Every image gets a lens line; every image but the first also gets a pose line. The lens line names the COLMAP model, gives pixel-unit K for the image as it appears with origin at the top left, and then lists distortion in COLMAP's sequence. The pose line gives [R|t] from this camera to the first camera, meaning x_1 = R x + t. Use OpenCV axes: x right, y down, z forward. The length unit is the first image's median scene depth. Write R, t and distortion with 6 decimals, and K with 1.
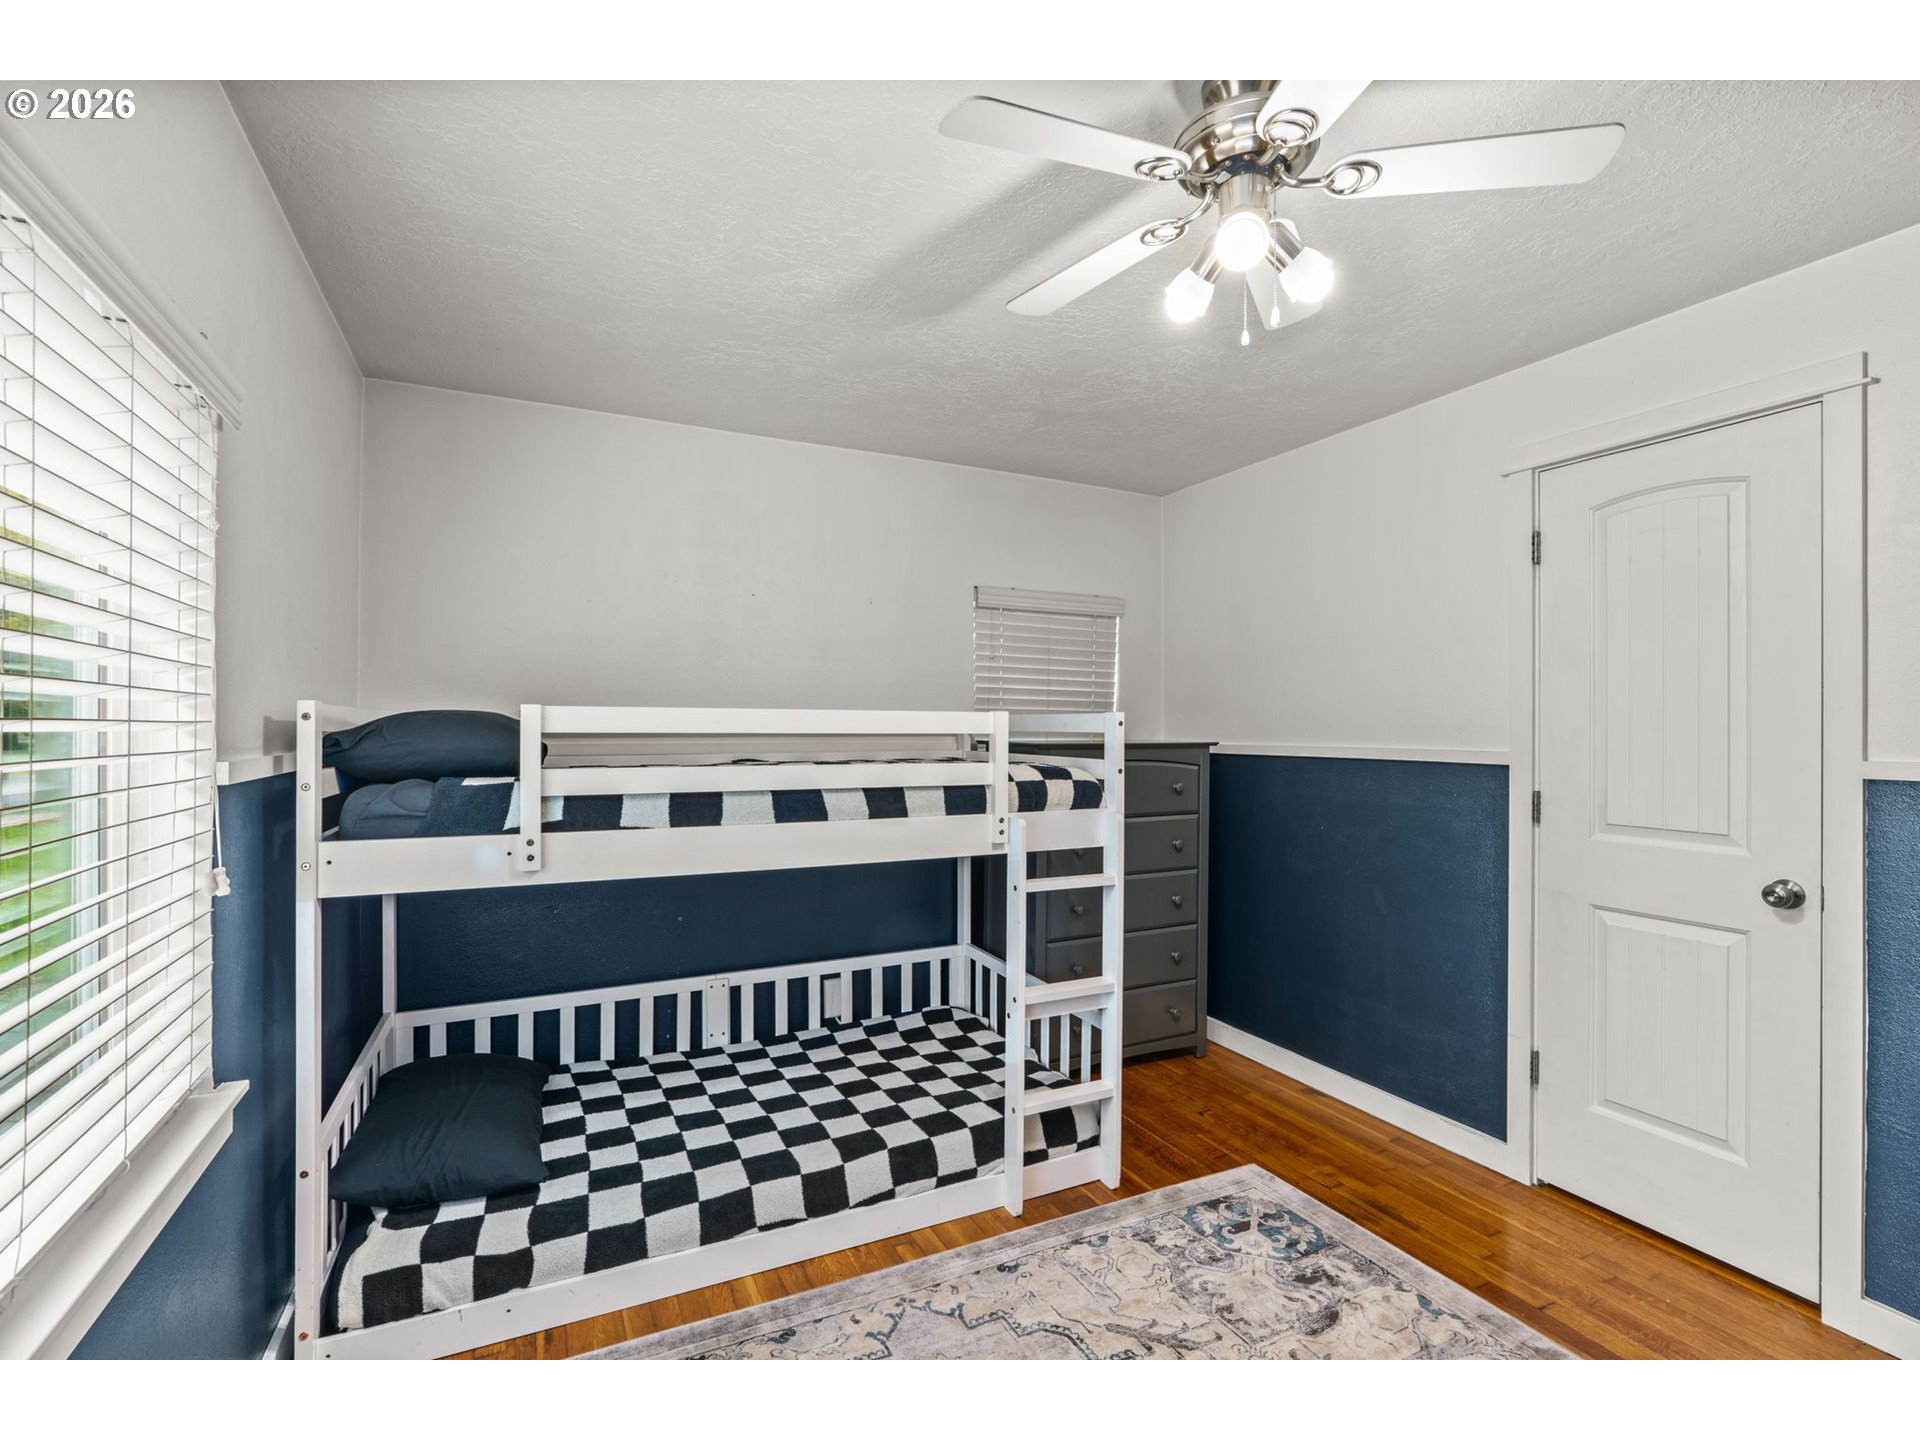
lens RADIAL K [[877.9, 0, 961.2], [0, 877.9, 727.1], [0, 0, 1]] dist [-0.012279, 0.001396]
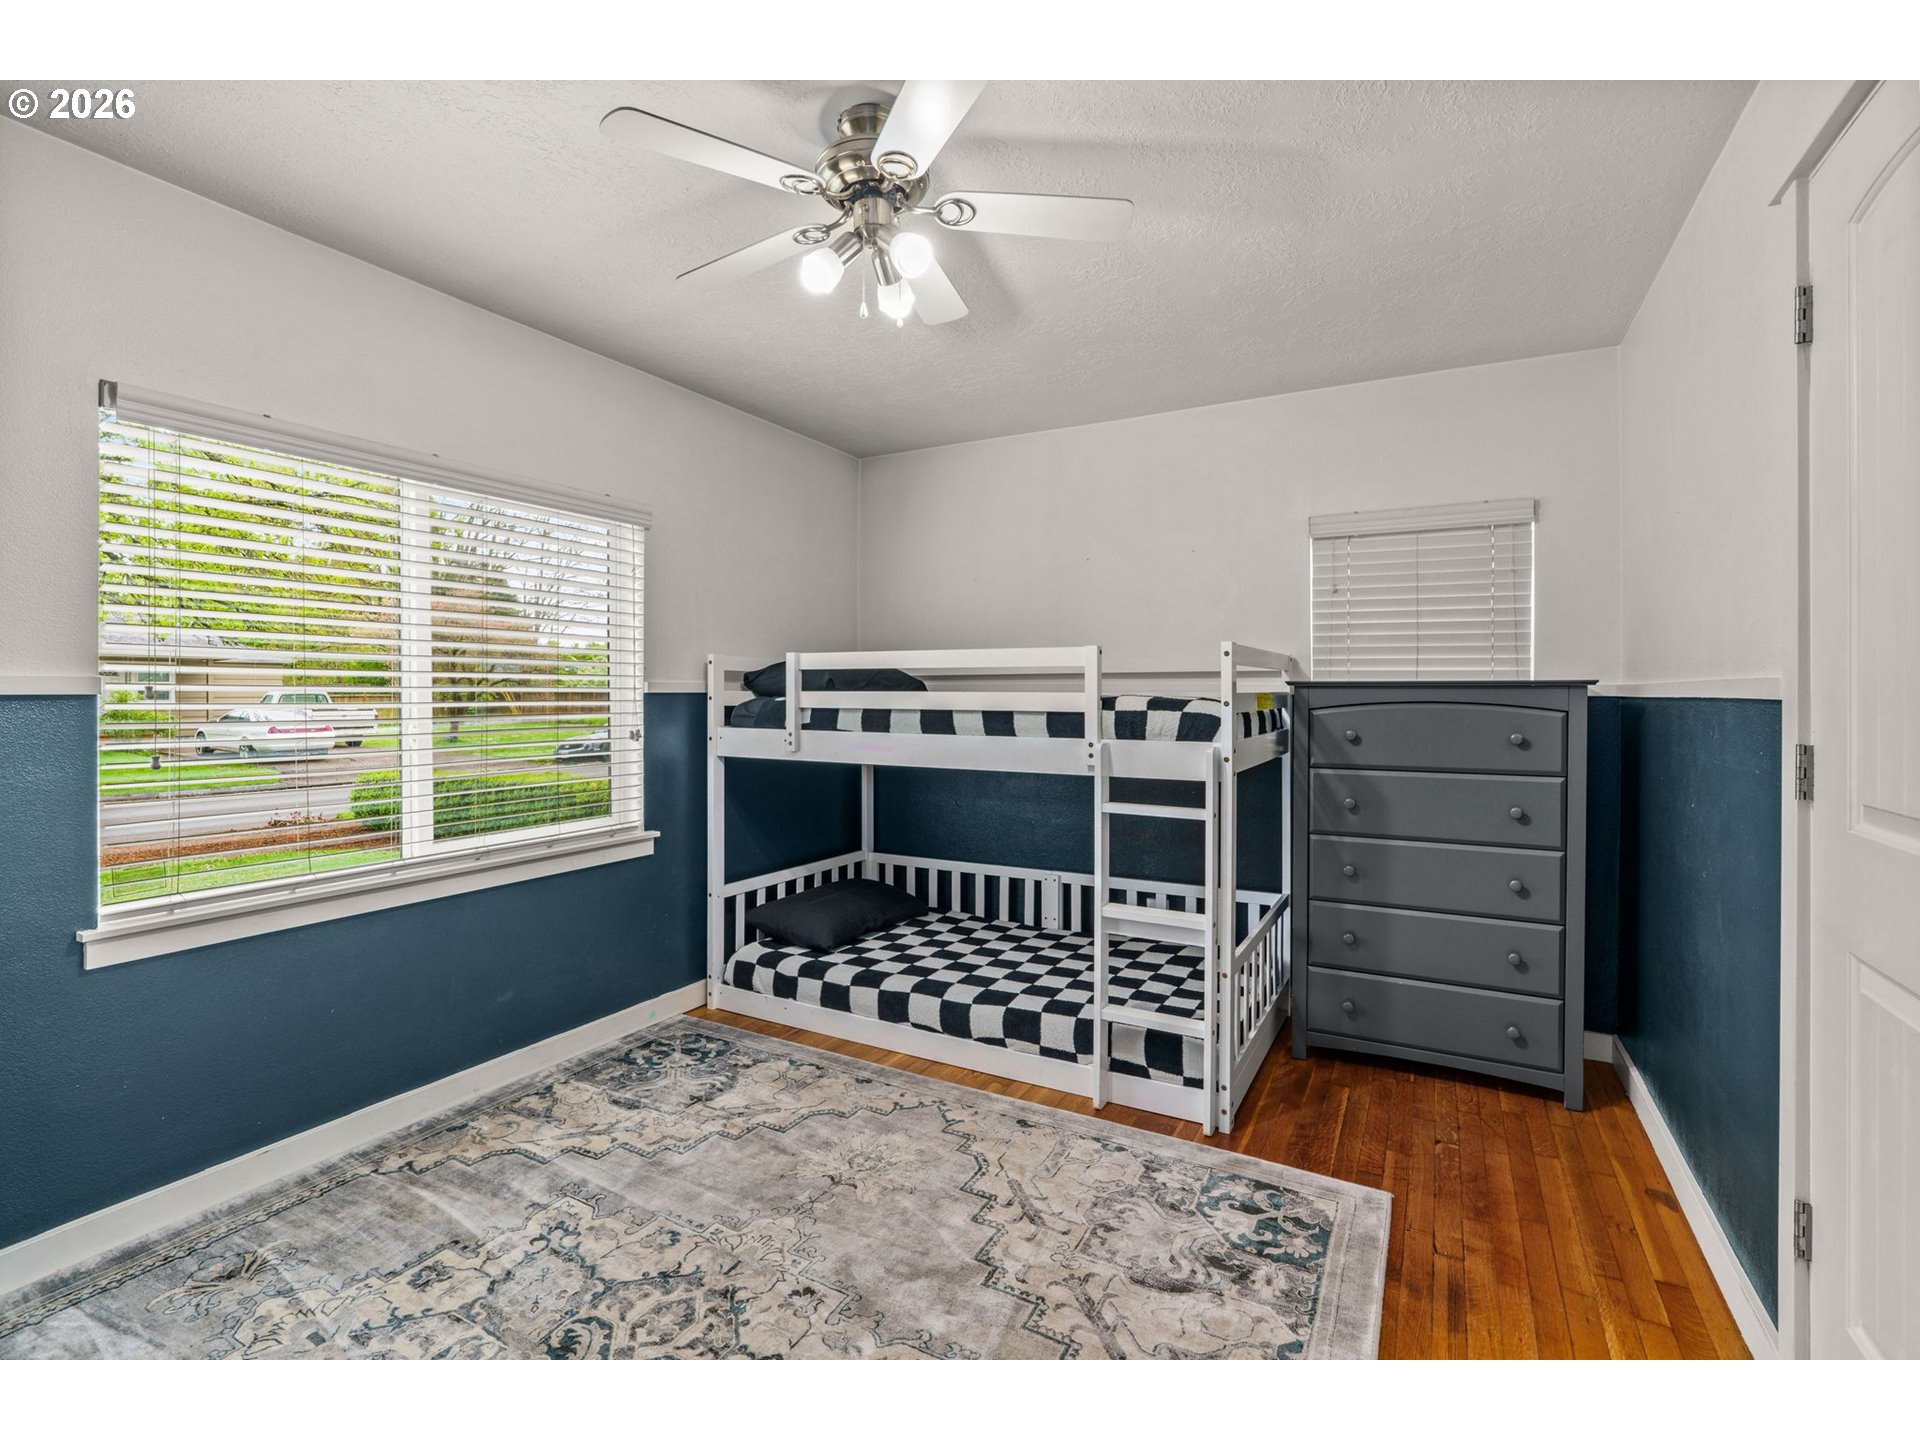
lens RADIAL K [[877.9, 0, 952.8], [0, 877.9, 702.4], [0, 0, 1]] dist [-0.012279, 0.001396]
pose [[0.567366, 0.007557, -0.823431, 0.855589], [-0.001091, 0.999964, 0.008425, 0.044354], [0.823465, -0.003882, 0.567354, 0.236877]]
